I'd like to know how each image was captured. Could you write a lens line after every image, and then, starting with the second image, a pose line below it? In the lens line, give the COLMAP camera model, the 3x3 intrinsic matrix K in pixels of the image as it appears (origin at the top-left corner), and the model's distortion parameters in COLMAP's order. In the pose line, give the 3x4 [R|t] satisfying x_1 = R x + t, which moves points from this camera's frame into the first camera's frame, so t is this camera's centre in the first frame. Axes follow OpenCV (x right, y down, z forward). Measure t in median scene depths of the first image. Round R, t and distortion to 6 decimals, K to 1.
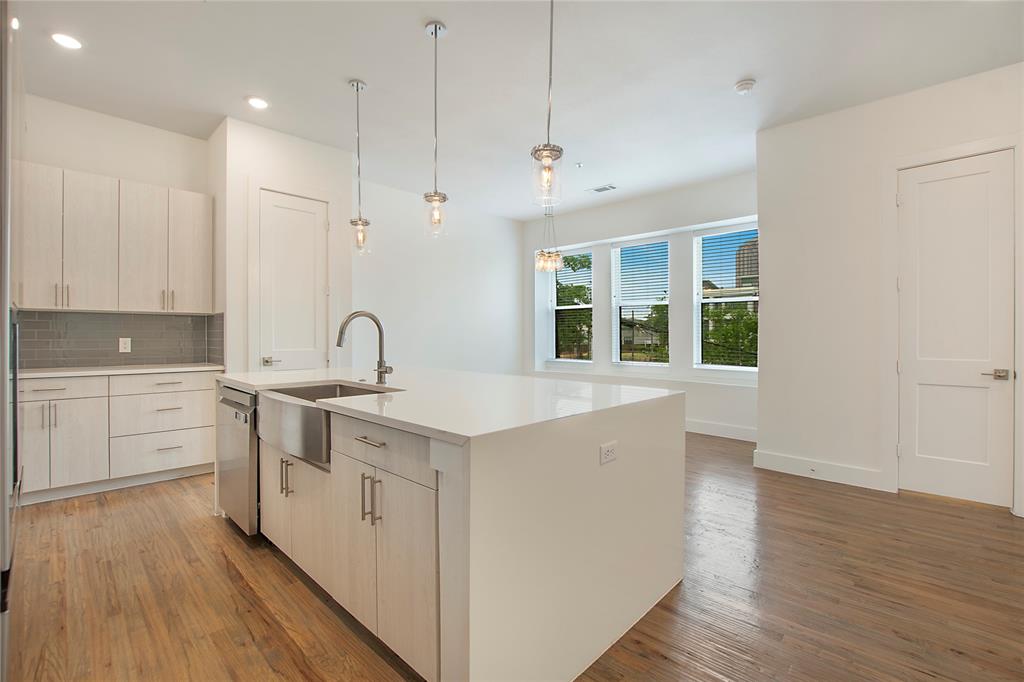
lens RADIAL K [[450.8, 0, 506.8], [0, 450.8, 340.9], [0, 0, 1]] dist [-0.029351, 0.003415]
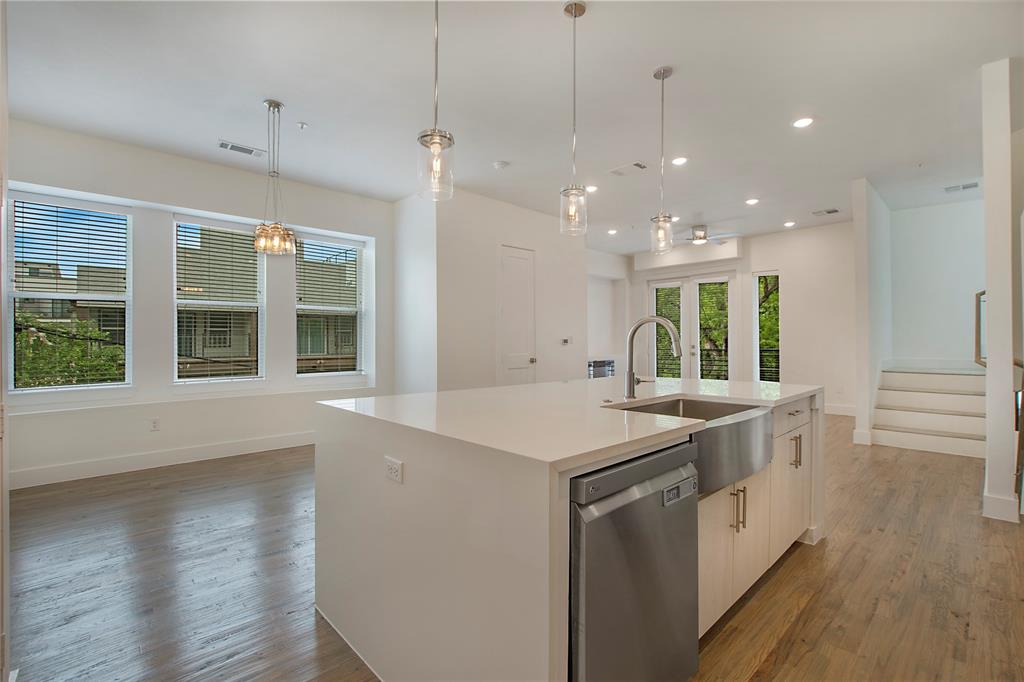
lens RADIAL K [[450.8, 0, 514.4], [0, 450.8, 342.9], [0, 0, 1]] dist [-0.029351, 0.003415]
pose [[0.056933, -0.002972, 0.998374, -0.866631], [0.018811, 0.999821, 0.001904, -0.008386], [-0.998201, 0.018672, 0.056979, 0.872686]]
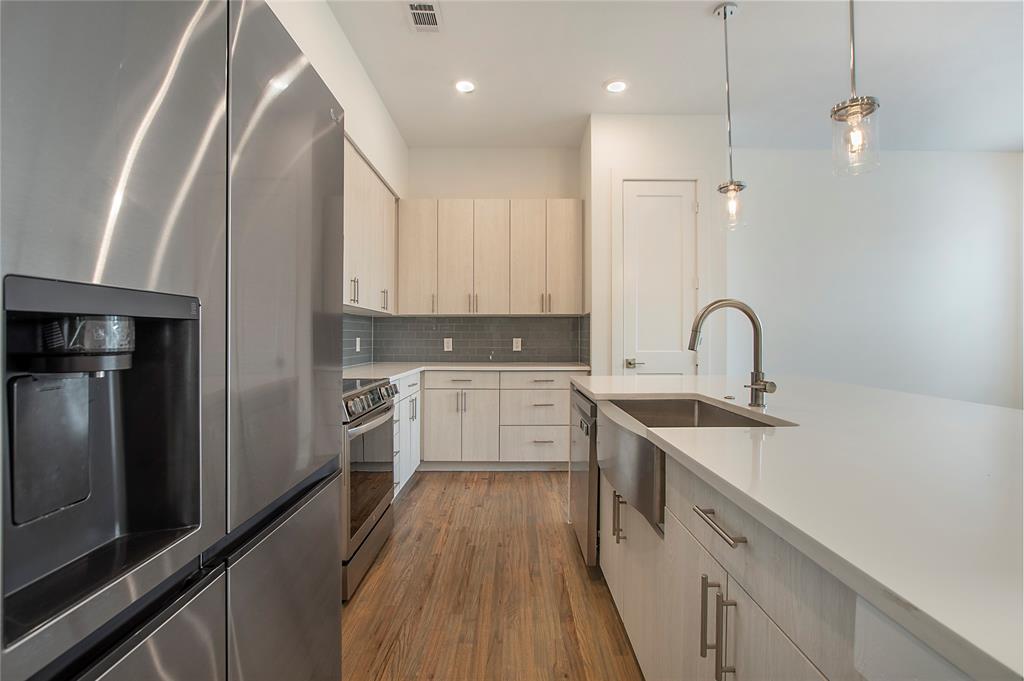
lens RADIAL K [[450.8, 0, 510.3], [0, 450.8, 341.6], [0, 0, 1]] dist [-0.029351, 0.003415]
pose [[0.694758, 0.006126, -0.719218, -0.041868], [-0.006269, 0.999977, 0.002461, -0.001026], [0.719217, 0.002798, 0.694780, 0.205355]]
